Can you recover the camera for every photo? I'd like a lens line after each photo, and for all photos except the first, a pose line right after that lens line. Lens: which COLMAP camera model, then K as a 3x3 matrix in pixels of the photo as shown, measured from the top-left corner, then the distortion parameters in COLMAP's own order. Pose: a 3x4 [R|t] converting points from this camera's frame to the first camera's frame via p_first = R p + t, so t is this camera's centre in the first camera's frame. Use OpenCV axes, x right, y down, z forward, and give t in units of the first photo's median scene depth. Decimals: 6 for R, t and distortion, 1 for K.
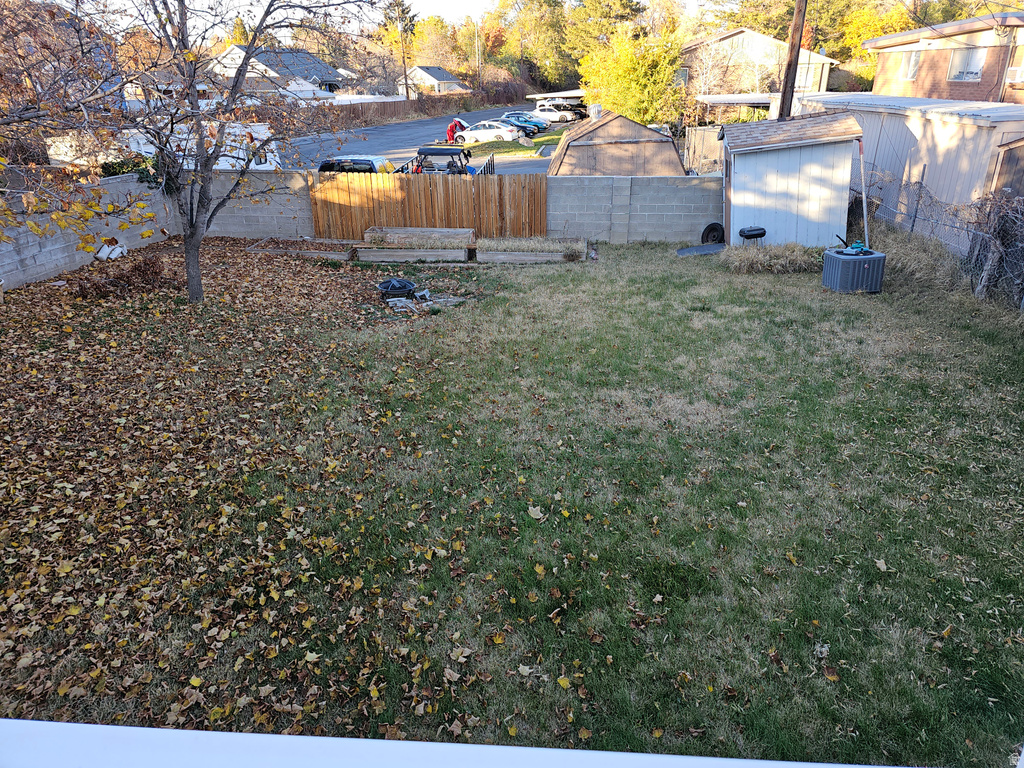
lens RADIAL K [[689.6, 0, 513.8], [0, 689.6, 377.2], [0, 0, 1]] dist [0.062779, -0.061746]
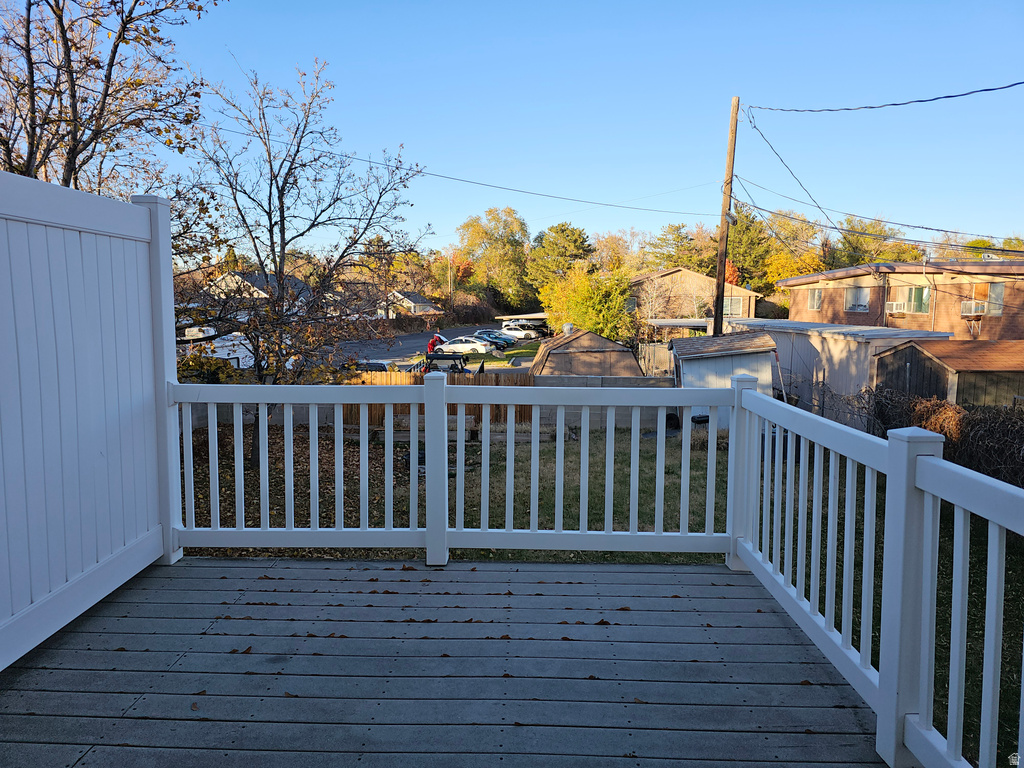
lens RADIAL K [[689.6, 0, 505.5], [0, 689.6, 380.7], [0, 0, 1]] dist [0.062779, -0.061746]
pose [[0.998917, 0.012336, 0.044864, -0.061525], [0.001144, 0.957414, -0.288718, 0.078976], [-0.046515, 0.288457, 0.956362, -0.185108]]
